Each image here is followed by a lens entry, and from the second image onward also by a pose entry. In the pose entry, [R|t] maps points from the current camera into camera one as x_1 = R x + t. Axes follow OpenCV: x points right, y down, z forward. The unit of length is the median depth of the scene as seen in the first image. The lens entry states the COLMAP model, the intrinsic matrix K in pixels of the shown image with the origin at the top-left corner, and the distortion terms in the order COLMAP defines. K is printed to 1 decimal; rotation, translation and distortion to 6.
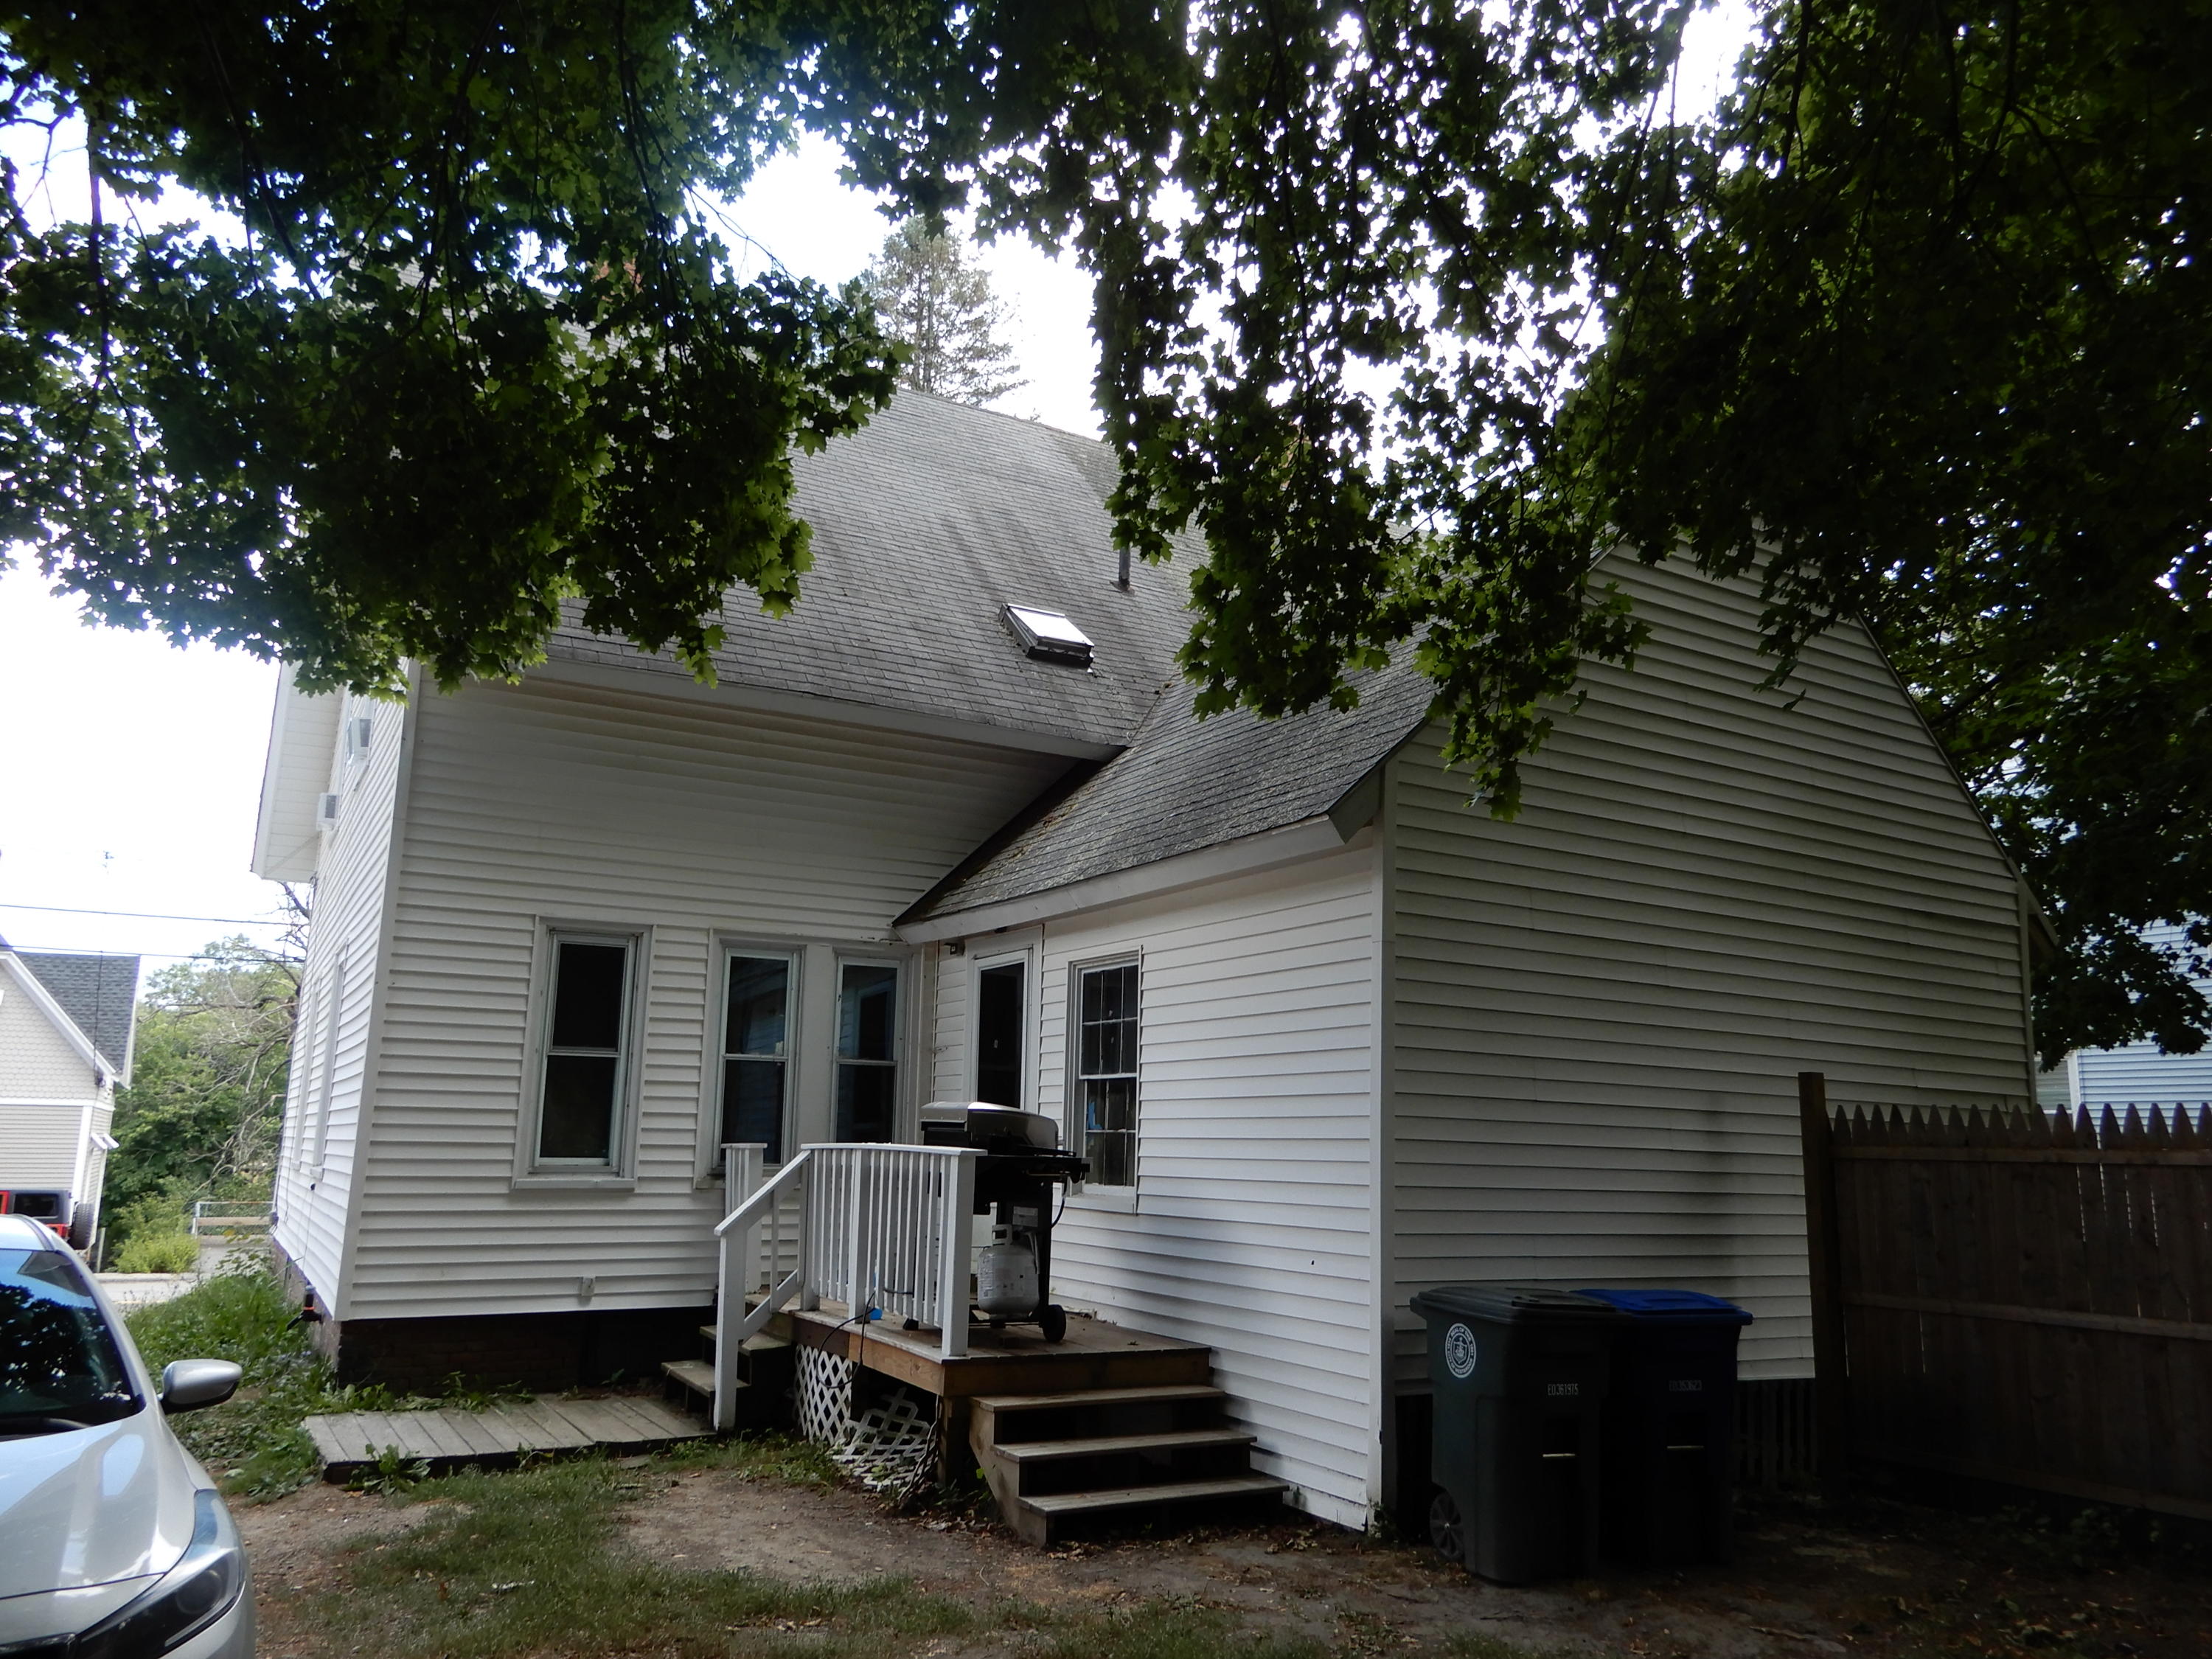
lens RADIAL K [[1567.9, 0, 1092.1], [0, 1567.9, 822.8], [0, 0, 1]] dist [-0.002115, 0.003500]
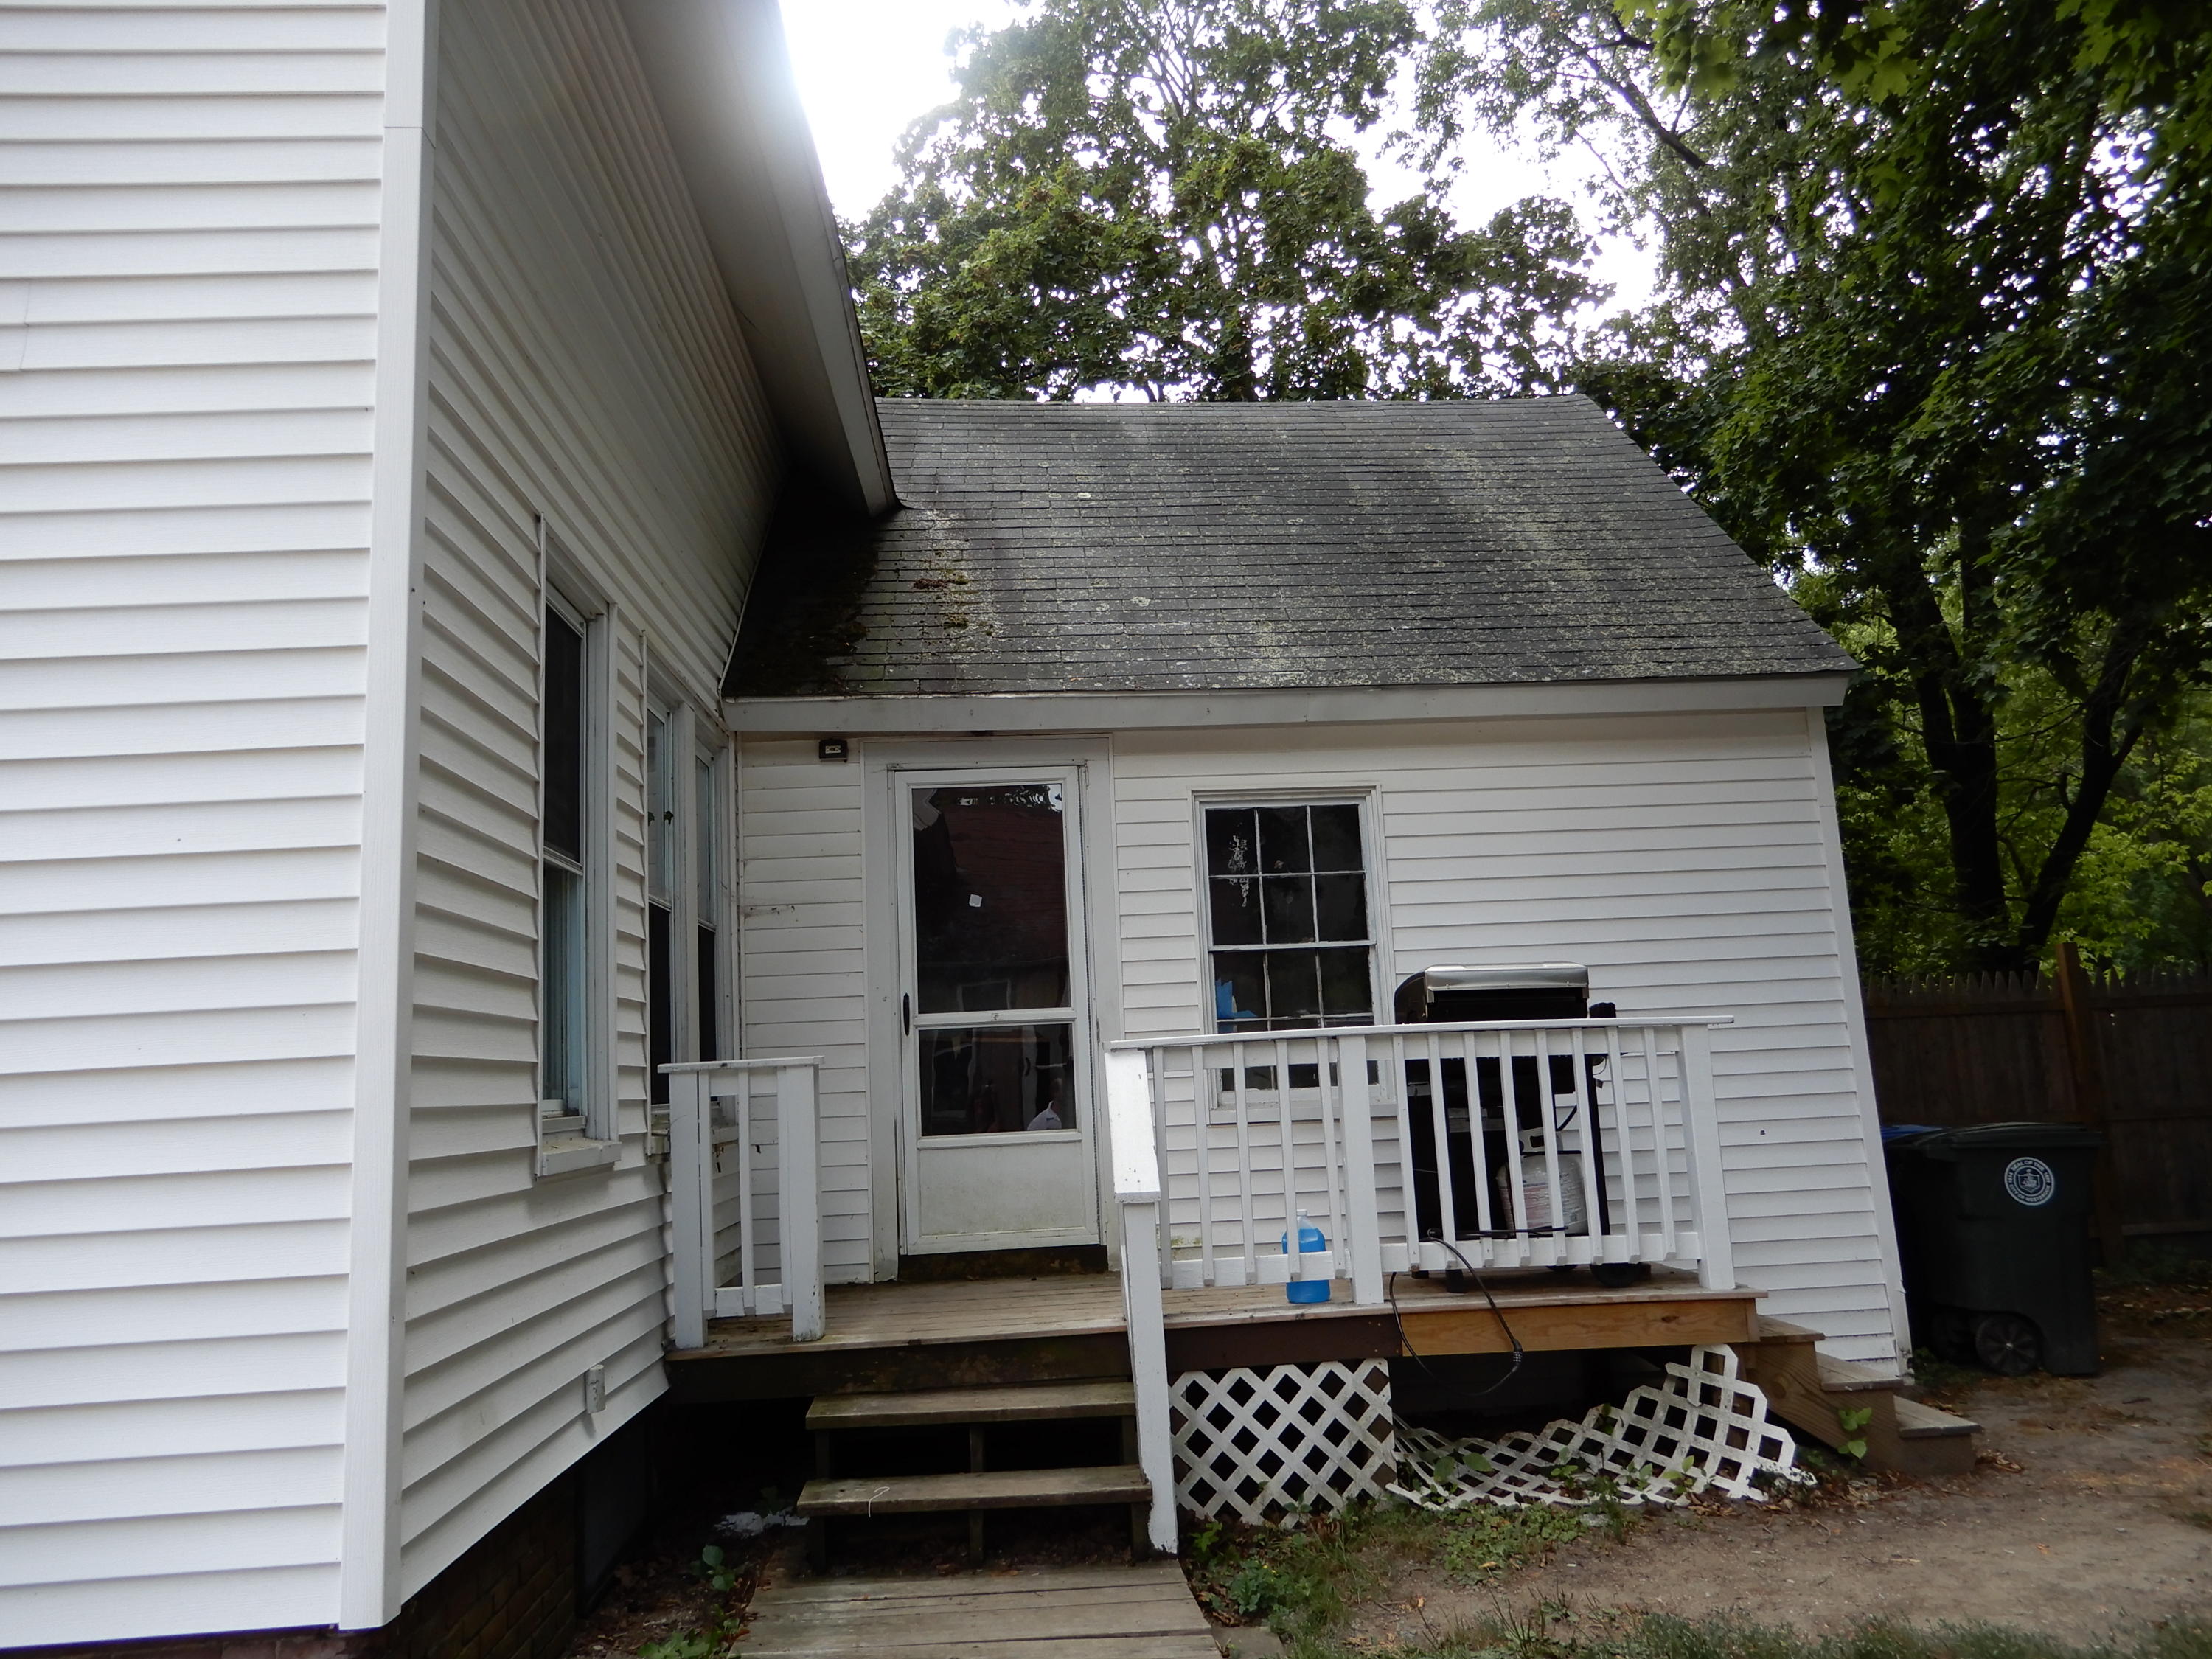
lens RADIAL K [[1567.9, 0, 1092.1], [0, 1567.9, 822.8], [0, 0, 1]] dist [-0.002115, 0.003500]
pose [[0.449241, 0.107234, 0.886952, -0.730758], [-0.127107, 0.990343, -0.055355, 0.161013], [-0.884323, -0.087870, 0.458533, 0.760419]]
